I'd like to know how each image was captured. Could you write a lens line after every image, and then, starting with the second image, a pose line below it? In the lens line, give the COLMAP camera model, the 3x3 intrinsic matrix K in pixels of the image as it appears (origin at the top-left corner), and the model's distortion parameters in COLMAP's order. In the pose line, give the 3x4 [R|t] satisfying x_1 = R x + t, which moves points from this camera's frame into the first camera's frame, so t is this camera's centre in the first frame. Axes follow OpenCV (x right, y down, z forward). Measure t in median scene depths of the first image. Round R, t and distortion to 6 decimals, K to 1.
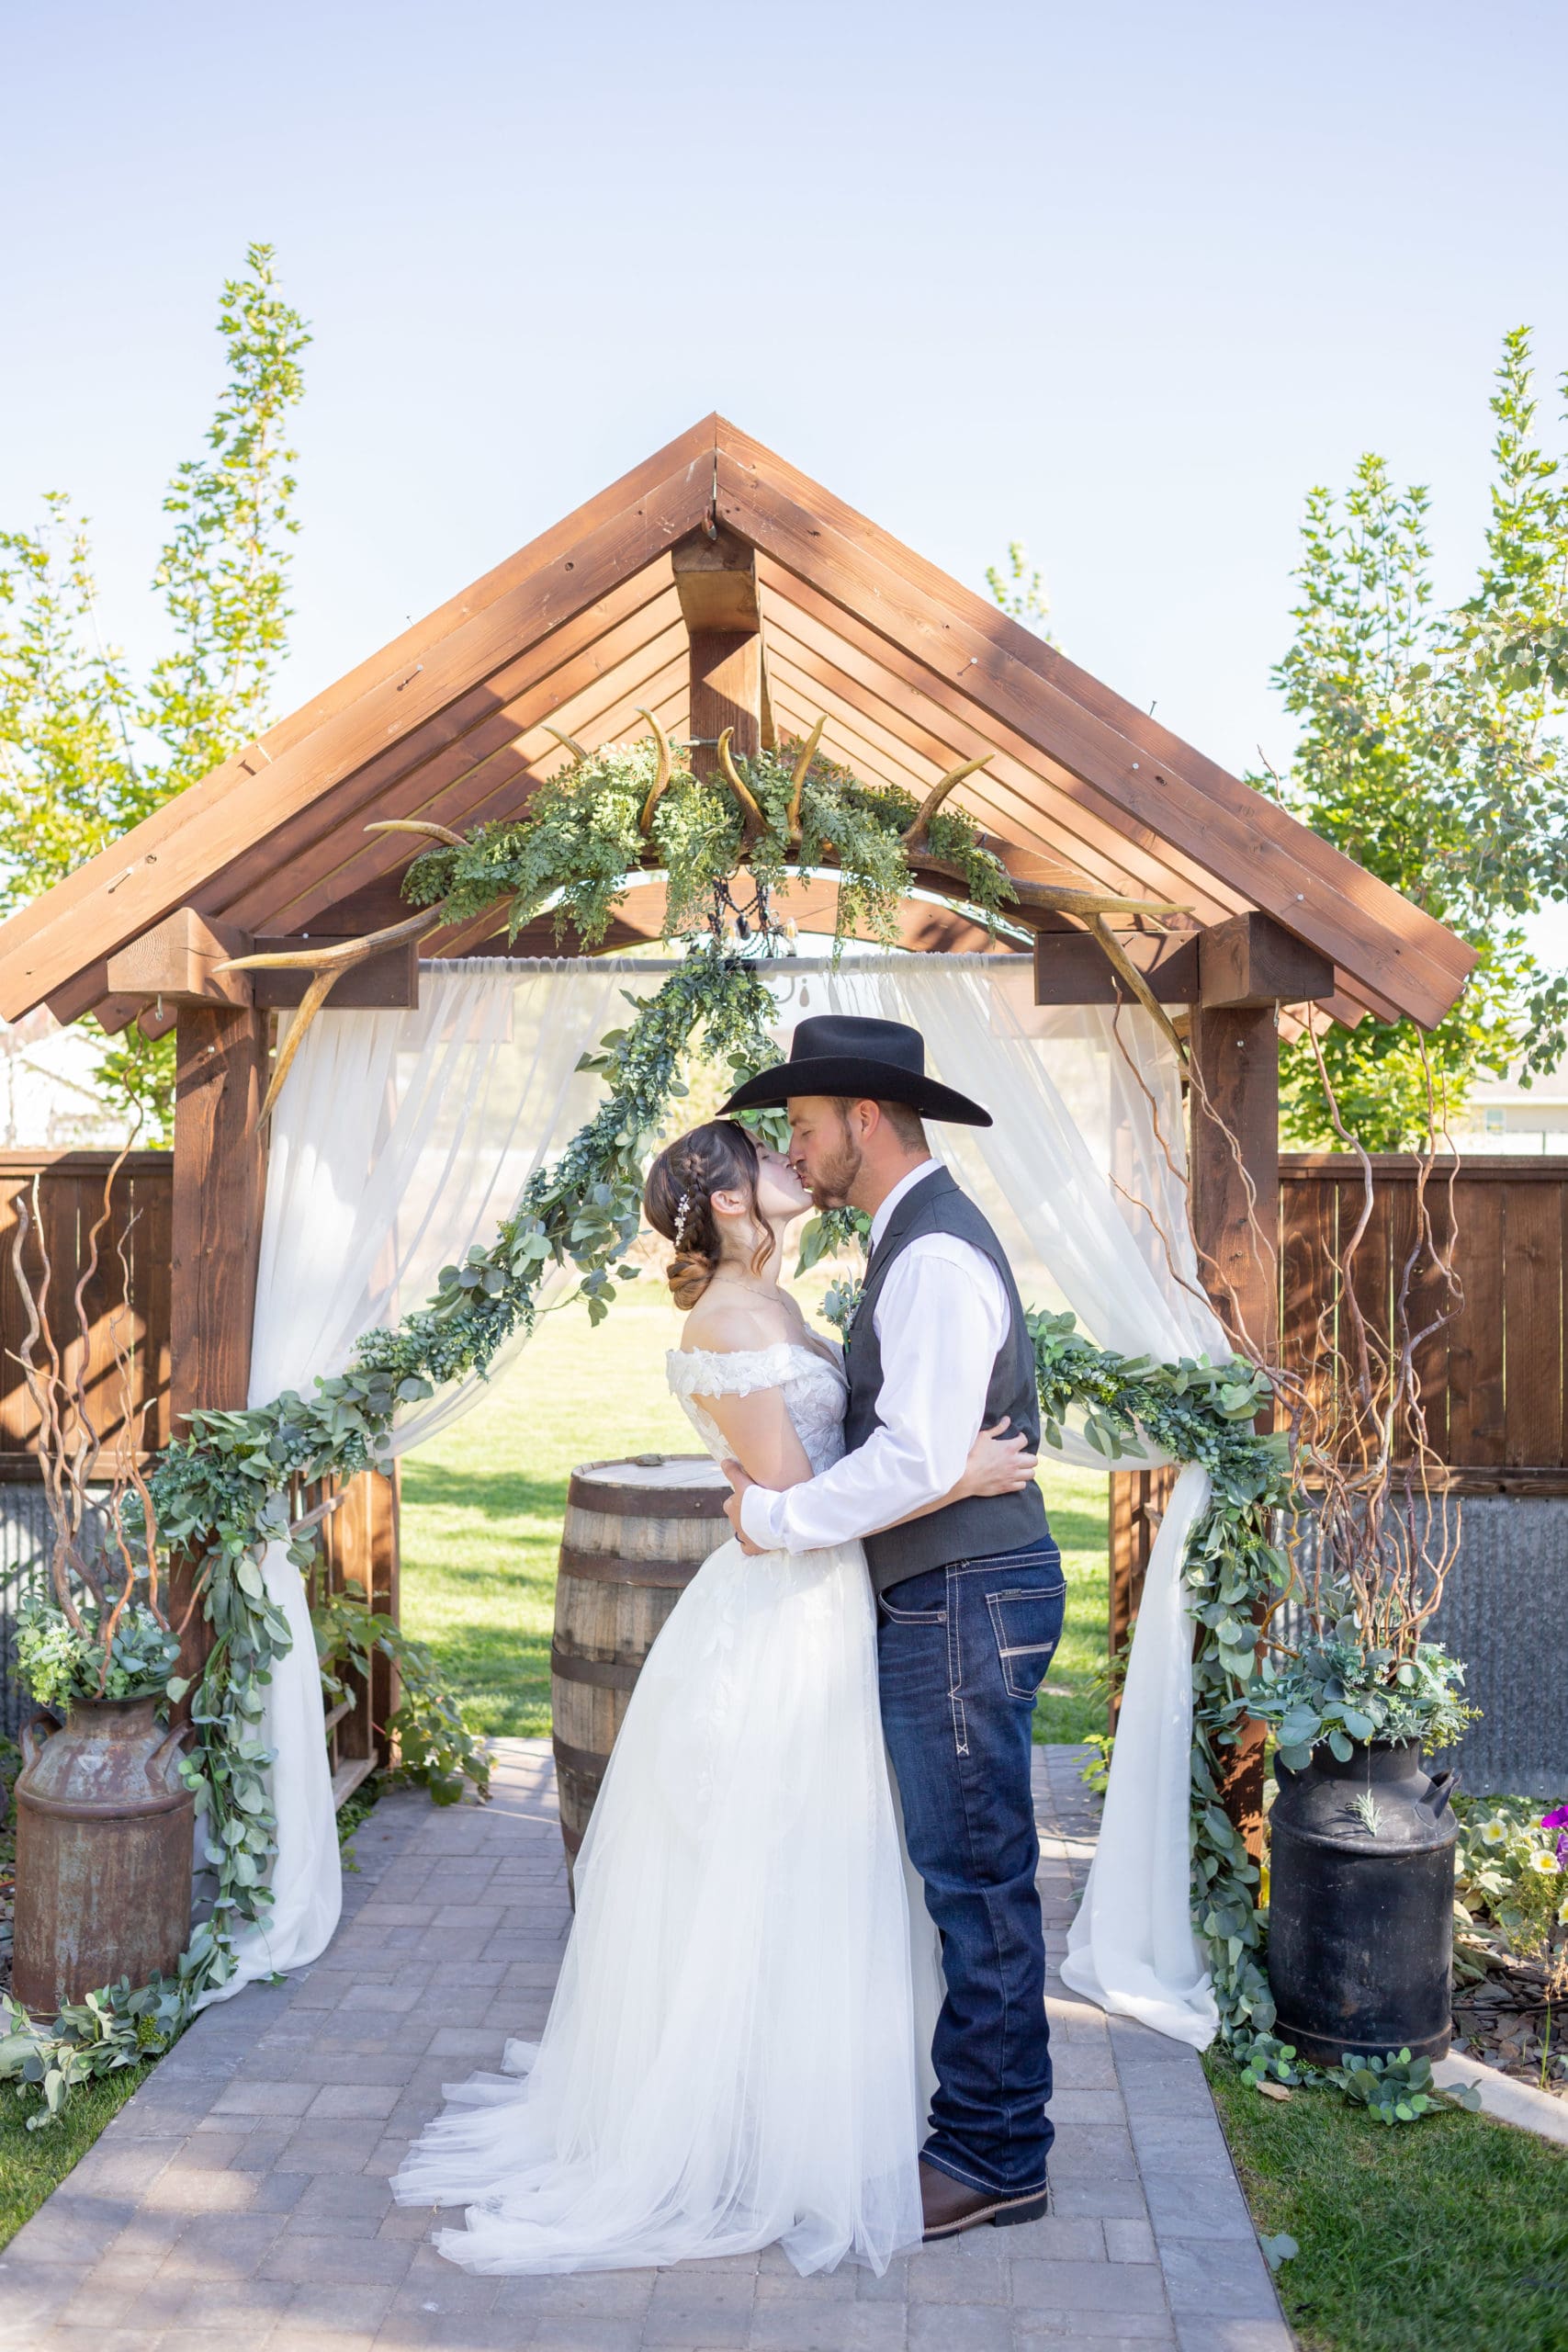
lens RADIAL K [[2399.2, 0, 794.0], [0, 2399.2, 1173.3], [0, 0, 1]] dist [-0.038351, 0.000000]
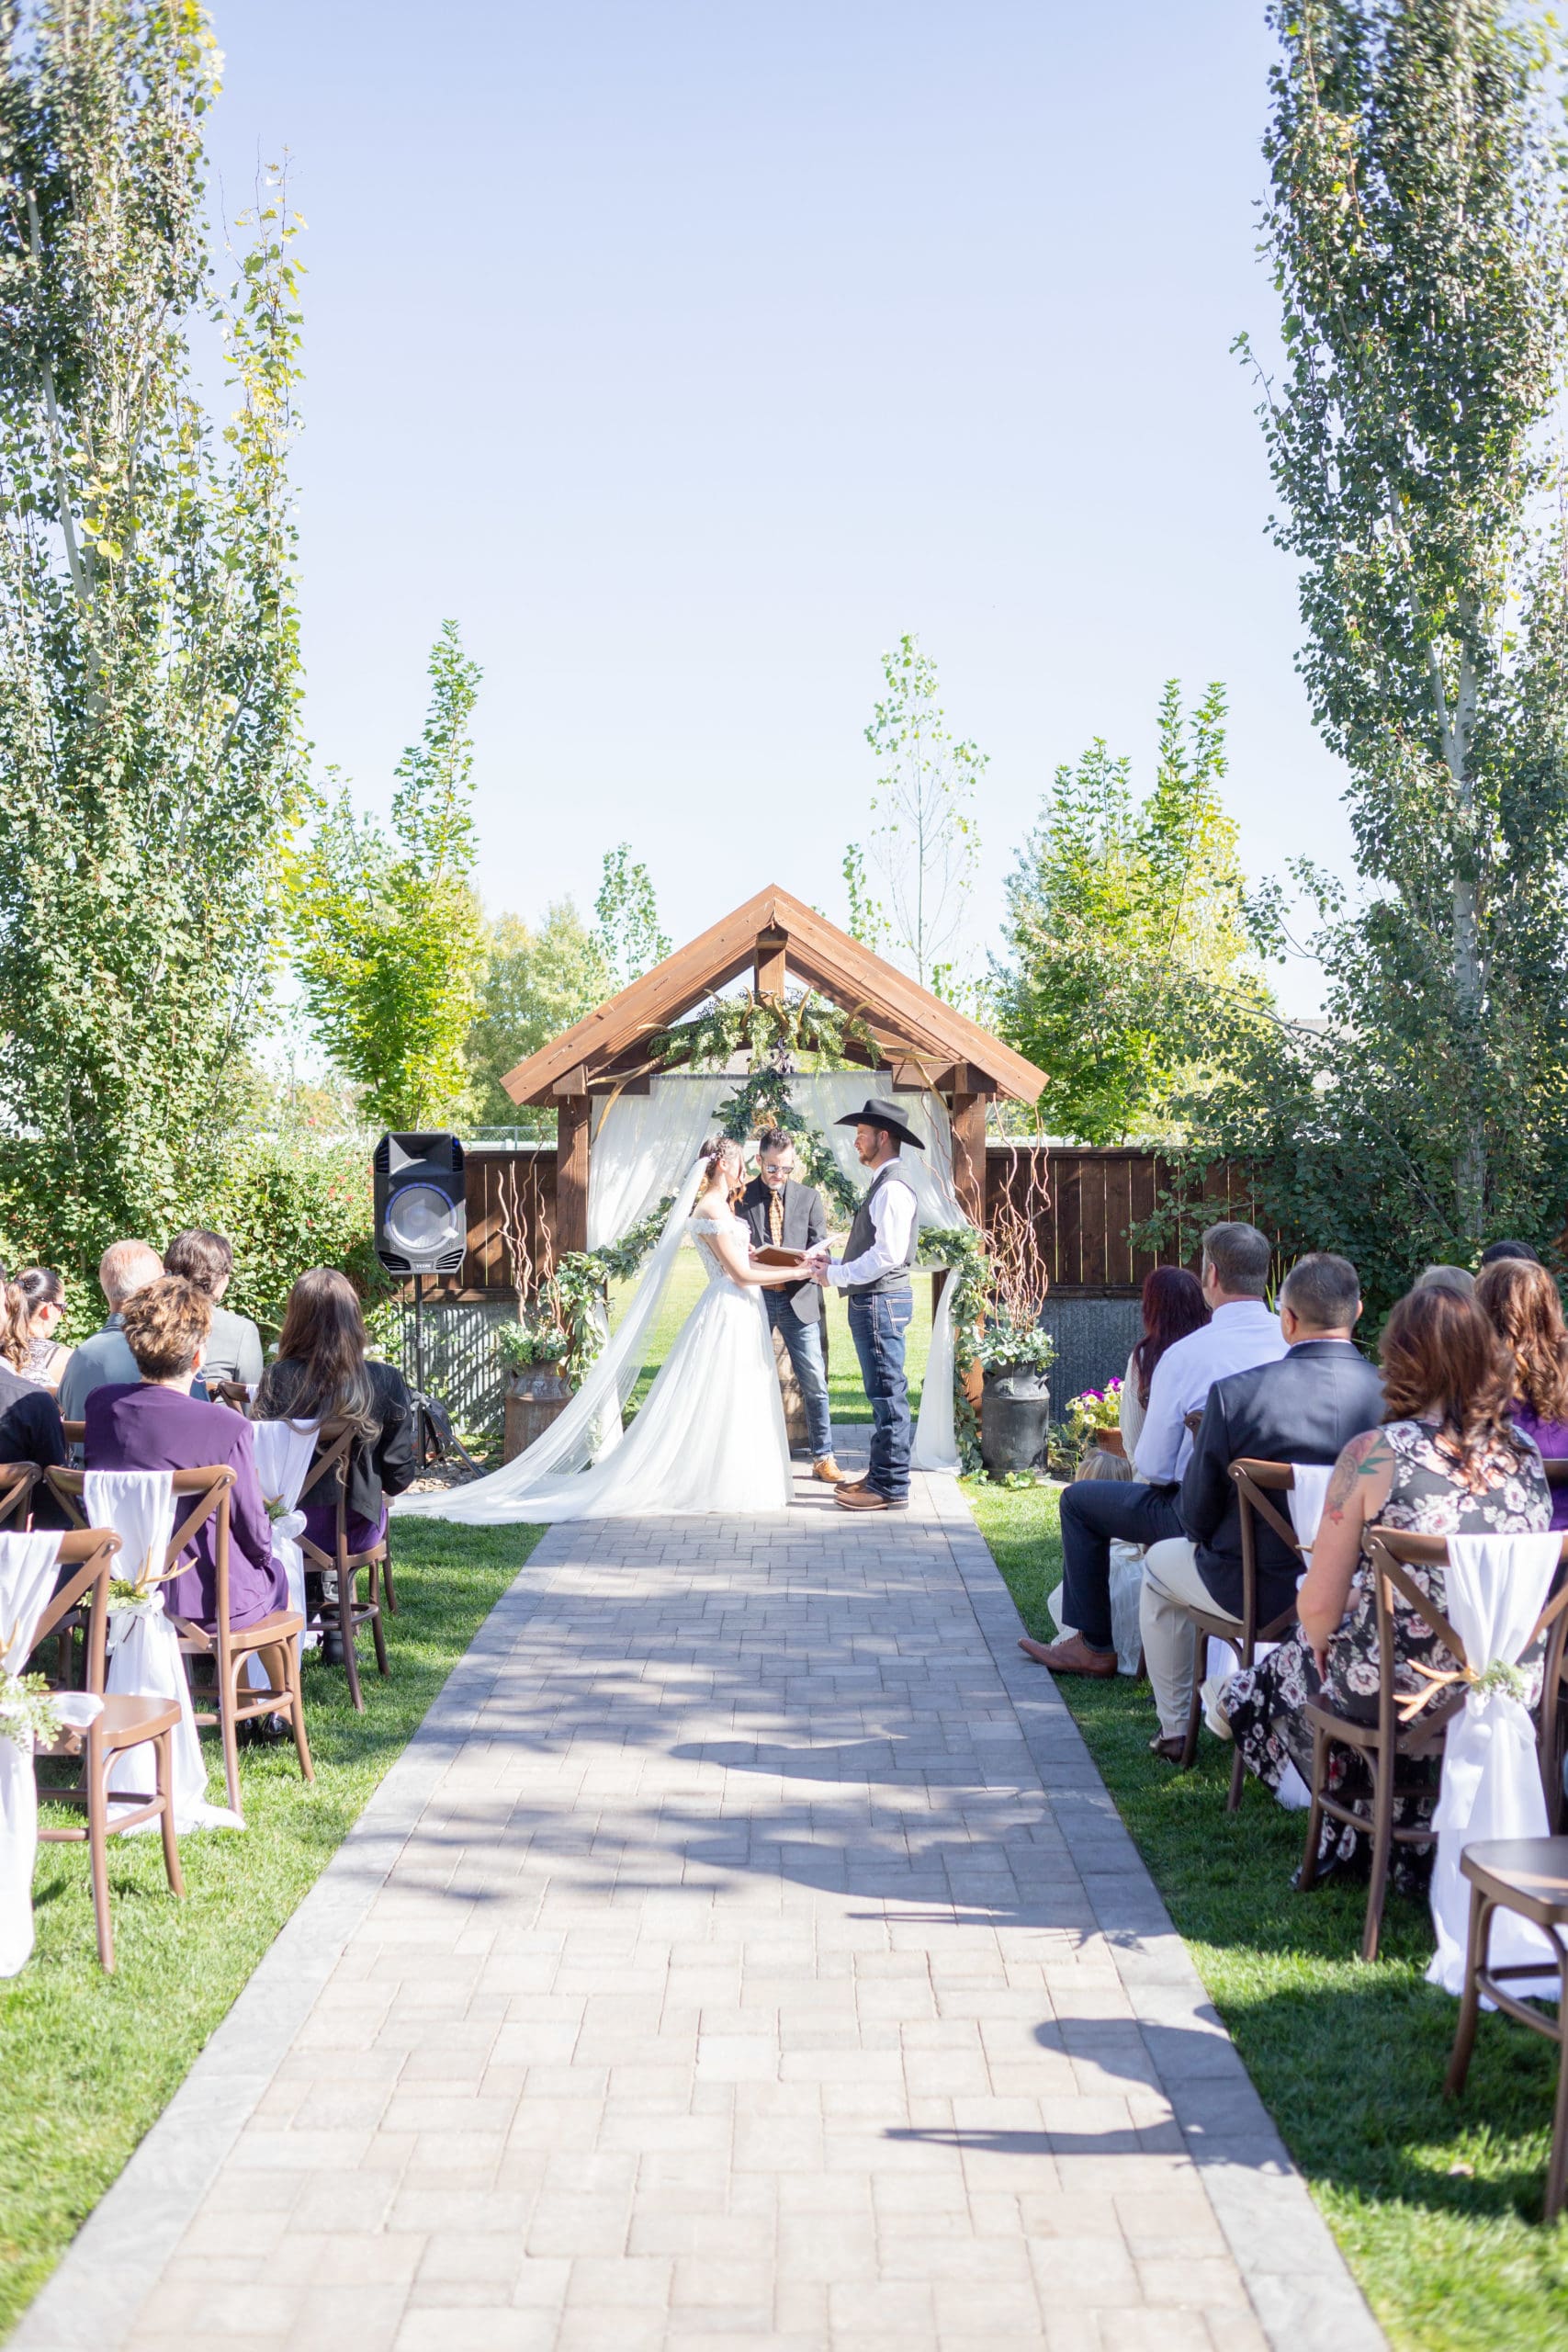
lens RADIAL K [[2399.2, 0, 781.8], [0, 2399.2, 1189.6], [0, 0, 1]] dist [-0.038351, 0.000000]
pose [[0.999249, -0.009943, 0.037448, -0.057232], [0.009452, 0.999867, 0.013266, -0.000308], [-0.037575, -0.012902, 0.999211, -0.775850]]
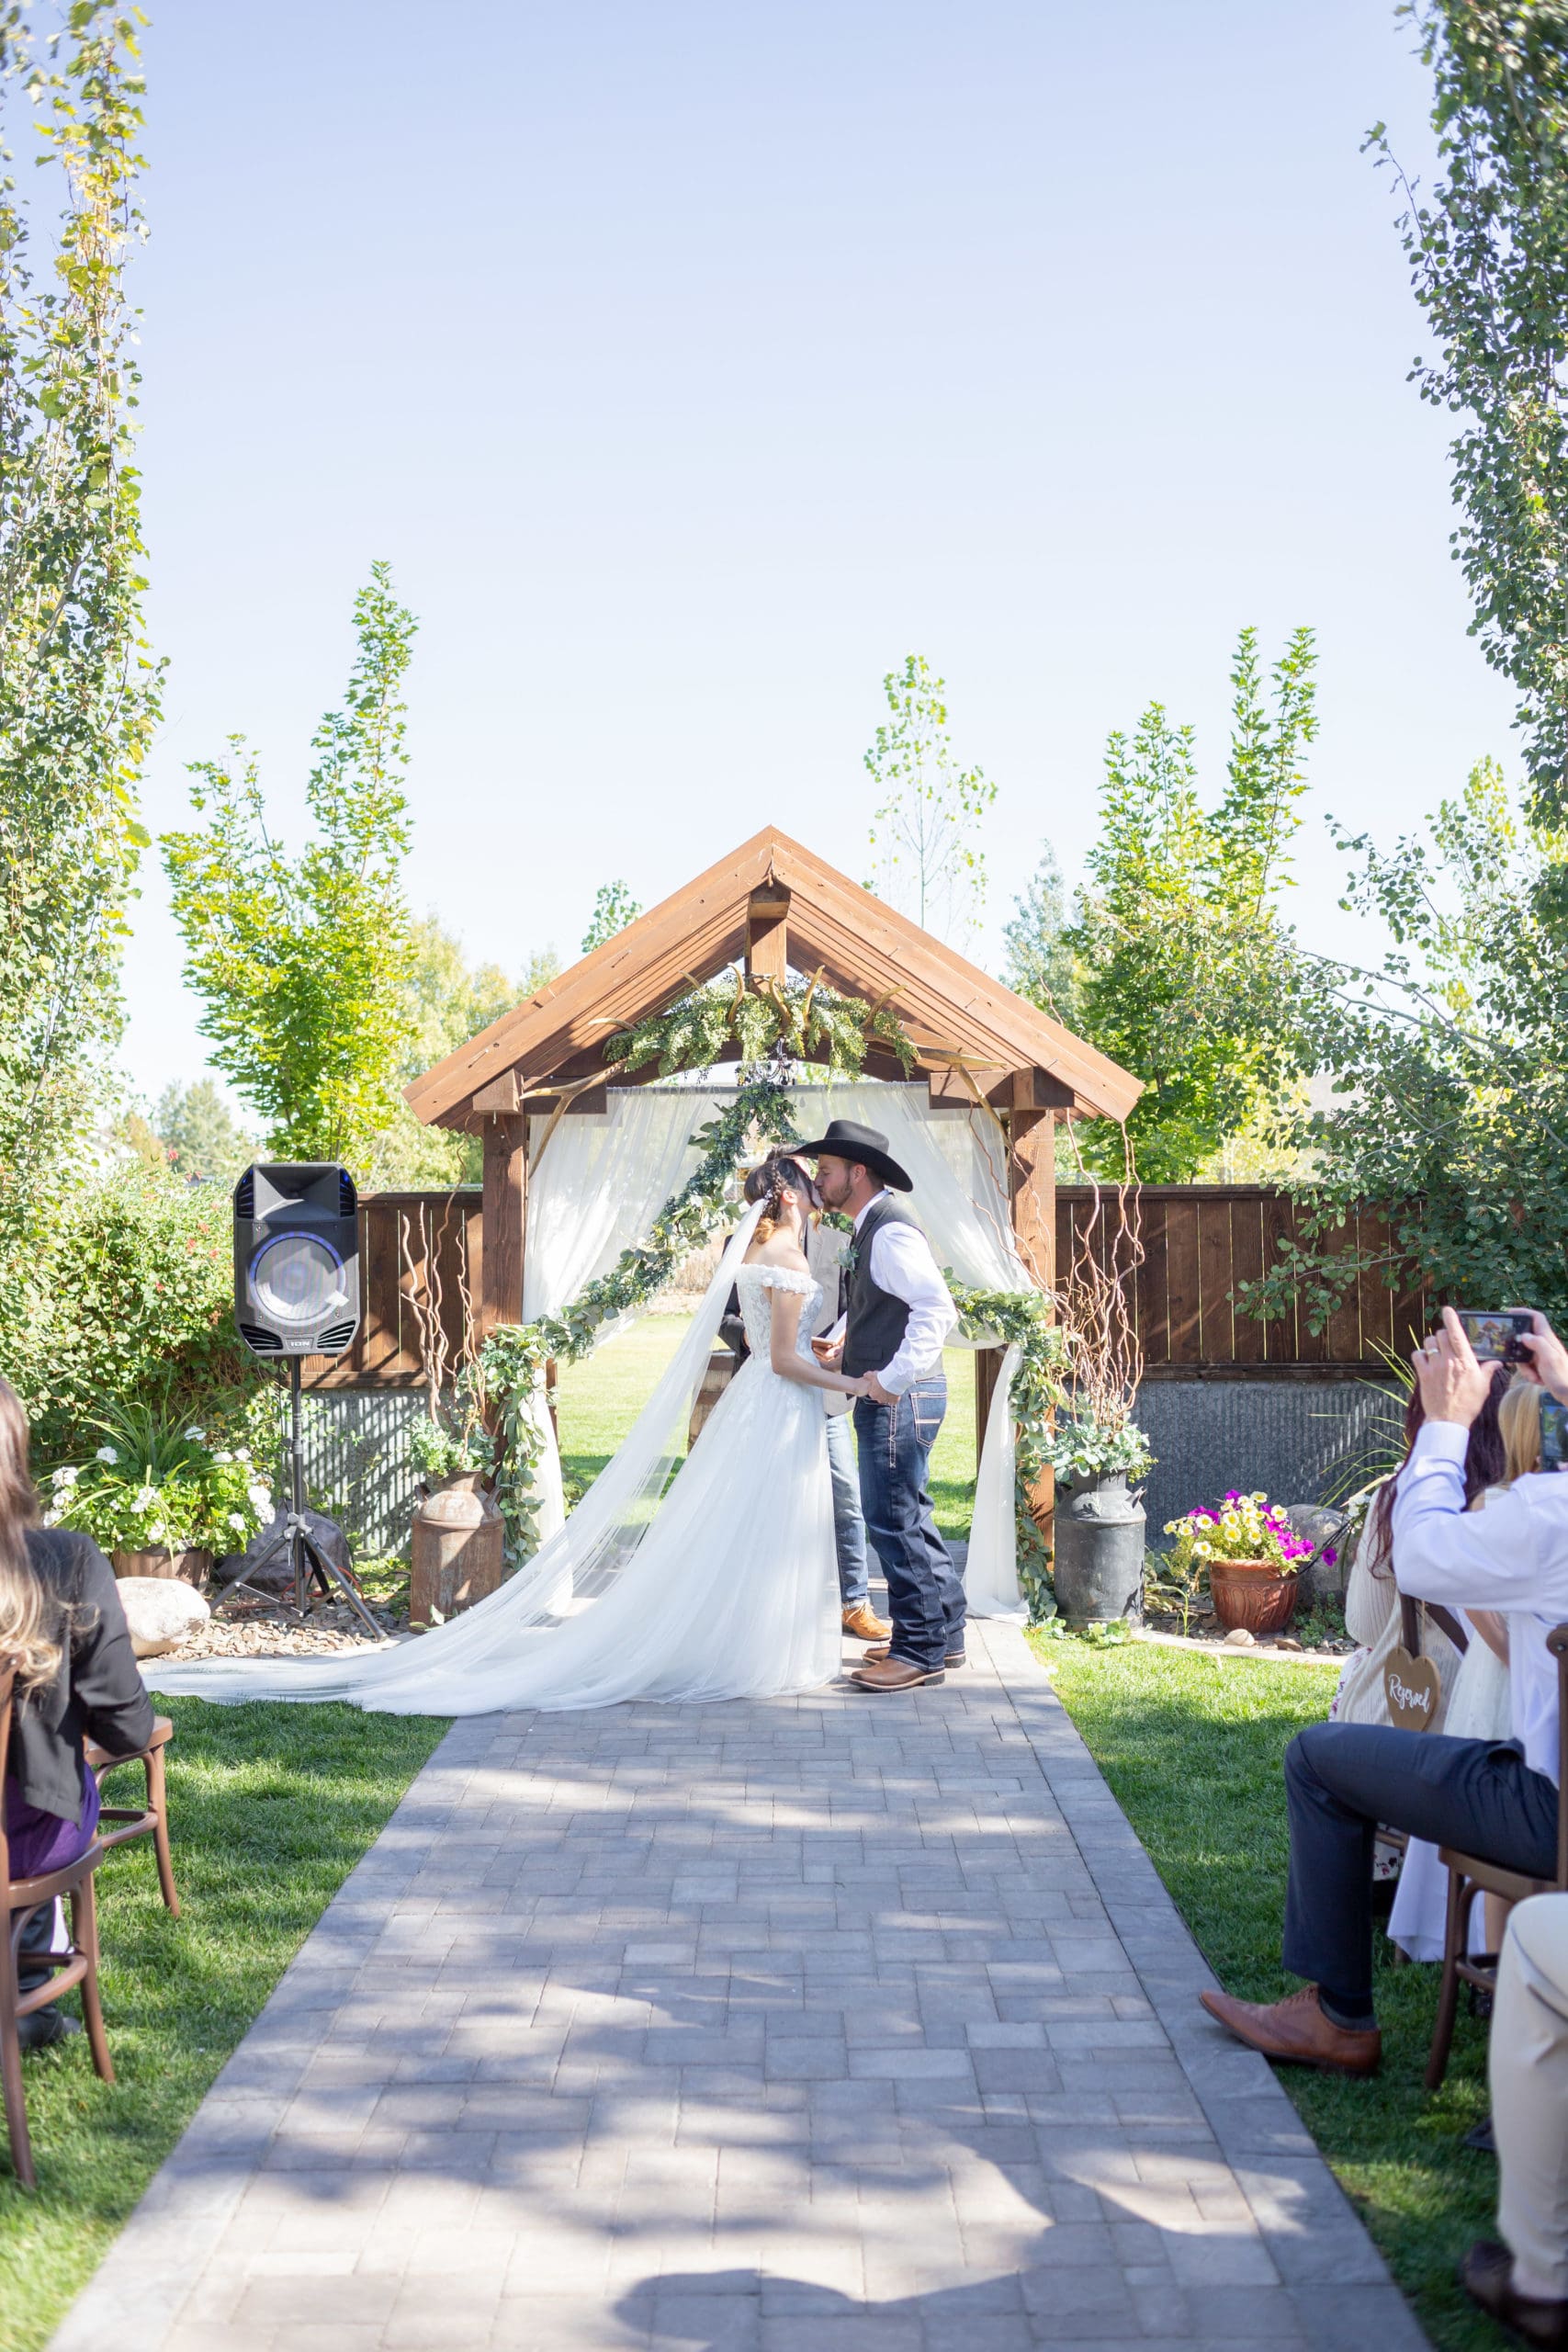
lens RADIAL K [[2399.2, 0, 795.3], [0, 2399.2, 1163.0], [0, 0, 1]] dist [-0.038351, 0.000000]
pose [[0.998841, -0.011696, 0.046693, -0.048761], [0.012837, 0.999624, -0.024211, 0.009333], [-0.046393, 0.024782, 0.998616, -0.457638]]
